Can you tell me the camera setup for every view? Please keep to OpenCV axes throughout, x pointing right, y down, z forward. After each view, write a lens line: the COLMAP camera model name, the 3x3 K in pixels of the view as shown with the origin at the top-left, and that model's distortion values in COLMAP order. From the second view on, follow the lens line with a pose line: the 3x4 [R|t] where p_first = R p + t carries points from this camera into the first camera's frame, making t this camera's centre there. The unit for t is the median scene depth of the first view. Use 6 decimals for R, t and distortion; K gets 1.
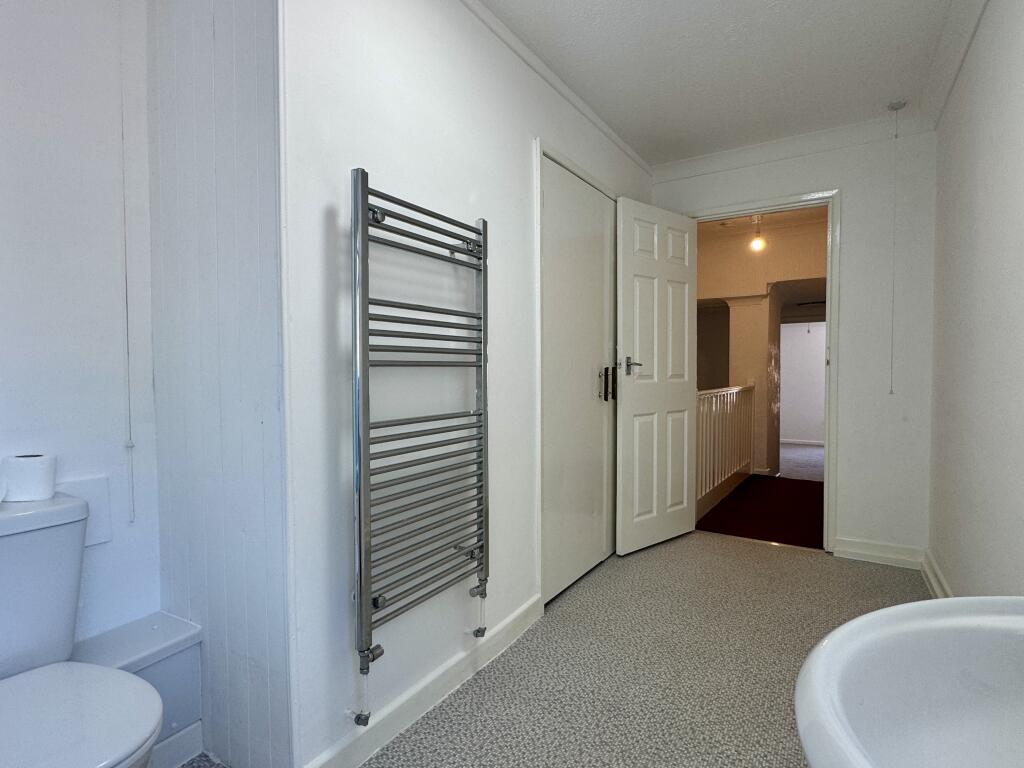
lens RADIAL K [[564.7, 0, 512.0], [0, 564.7, 384.0], [0, 0, 1]] dist [-0.000475, 0.000042]
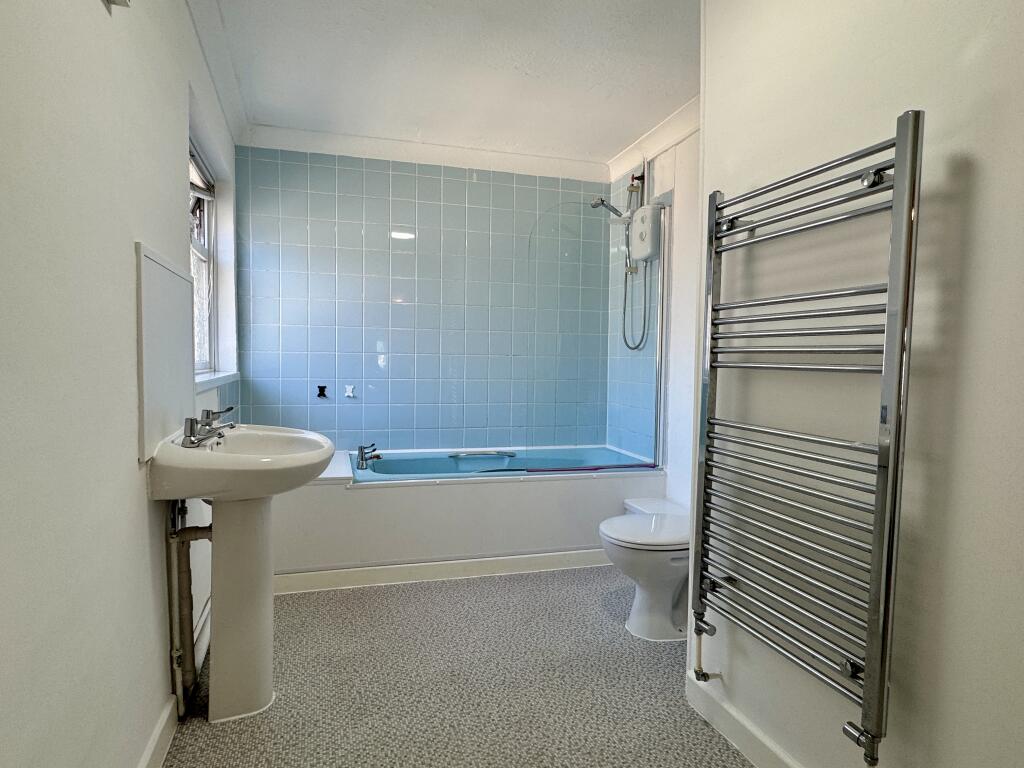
lens RADIAL K [[564.7, 0, 512.0], [0, 564.7, 384.0], [0, 0, 1]] dist [-0.000475, 0.000042]
pose [[-0.657483, 0.026010, -0.753020, 0.679737], [-0.039181, 0.996872, 0.068643, -0.047667], [0.752450, 0.074636, -0.654407, 1.160413]]
